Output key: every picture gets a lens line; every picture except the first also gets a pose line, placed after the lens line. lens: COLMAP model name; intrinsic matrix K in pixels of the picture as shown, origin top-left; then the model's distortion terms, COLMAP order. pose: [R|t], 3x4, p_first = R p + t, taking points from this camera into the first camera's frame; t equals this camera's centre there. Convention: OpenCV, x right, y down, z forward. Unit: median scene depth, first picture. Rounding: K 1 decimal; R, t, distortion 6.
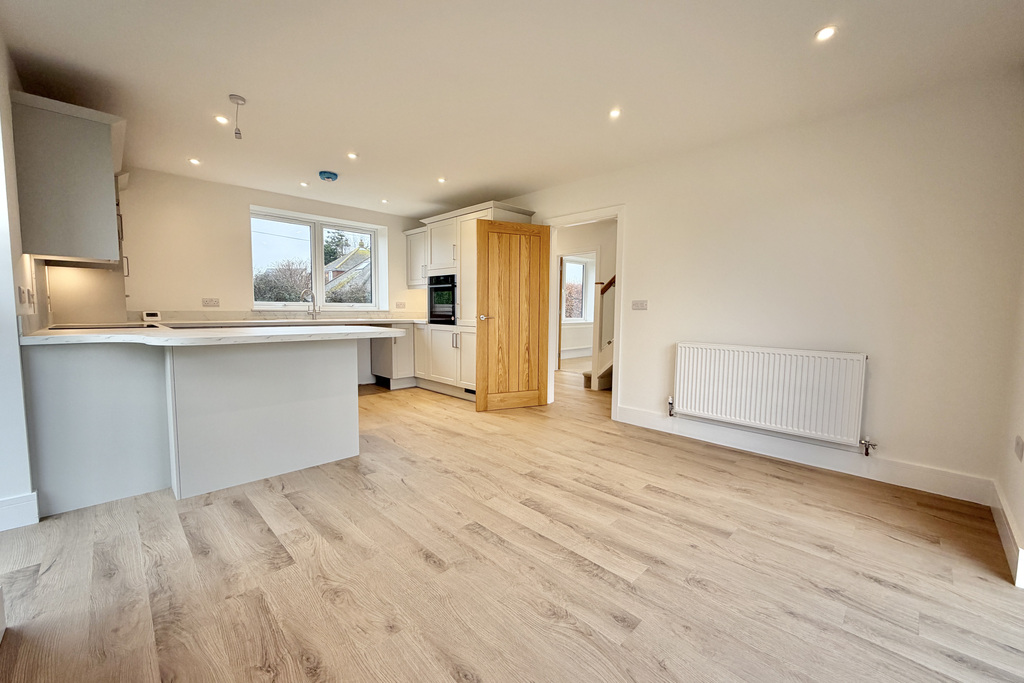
lens RADIAL K [[407.7, 0, 510.4], [0, 407.7, 339.9], [0, 0, 1]] dist [0.000818, -0.000033]
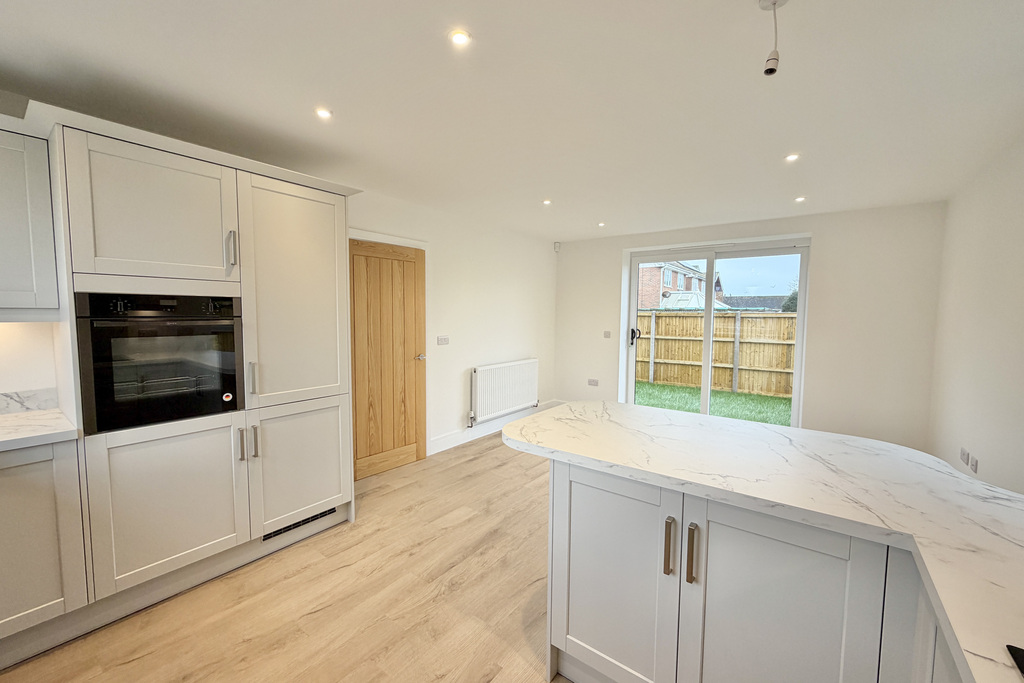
lens RADIAL K [[407.7, 0, 508.2], [0, 407.7, 343.0], [0, 0, 1]] dist [0.000818, -0.000033]
pose [[-0.140661, -0.082928, 0.986579, -0.798804], [0.066458, 0.993447, 0.092981, -0.171662], [-0.987825, 0.078645, -0.134228, 0.997221]]
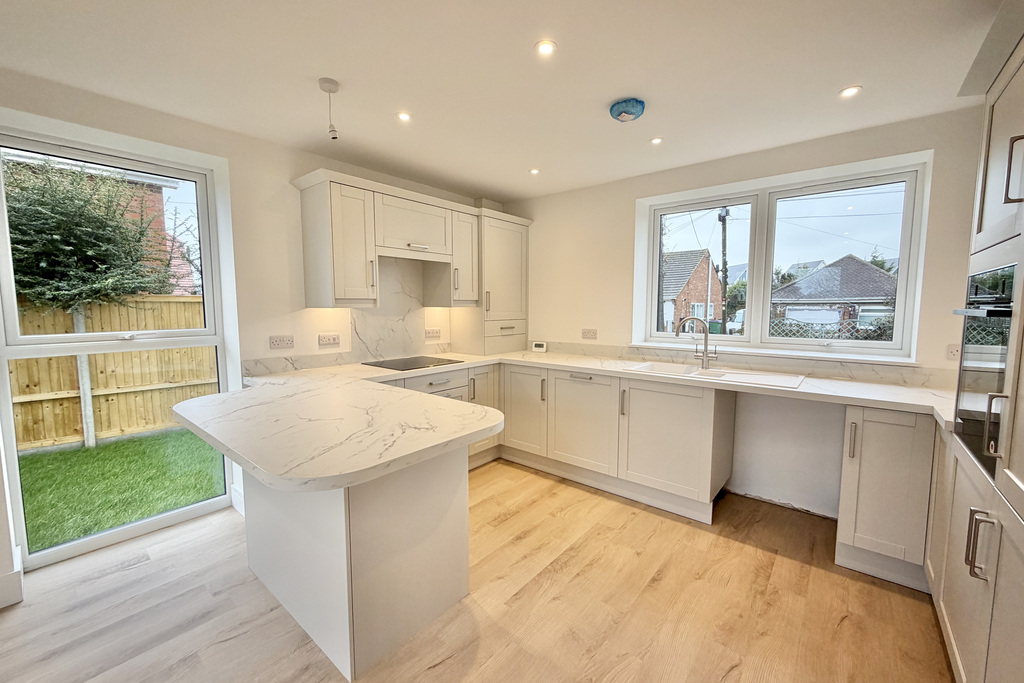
lens RADIAL K [[407.7, 0, 508.3], [0, 407.7, 342.9], [0, 0, 1]] dist [0.000818, -0.000033]
pose [[0.102029, 0.077497, -0.991758, 0.086404], [-0.076797, 0.994599, 0.069819, -0.142507], [0.991813, 0.069041, 0.107429, 0.900283]]
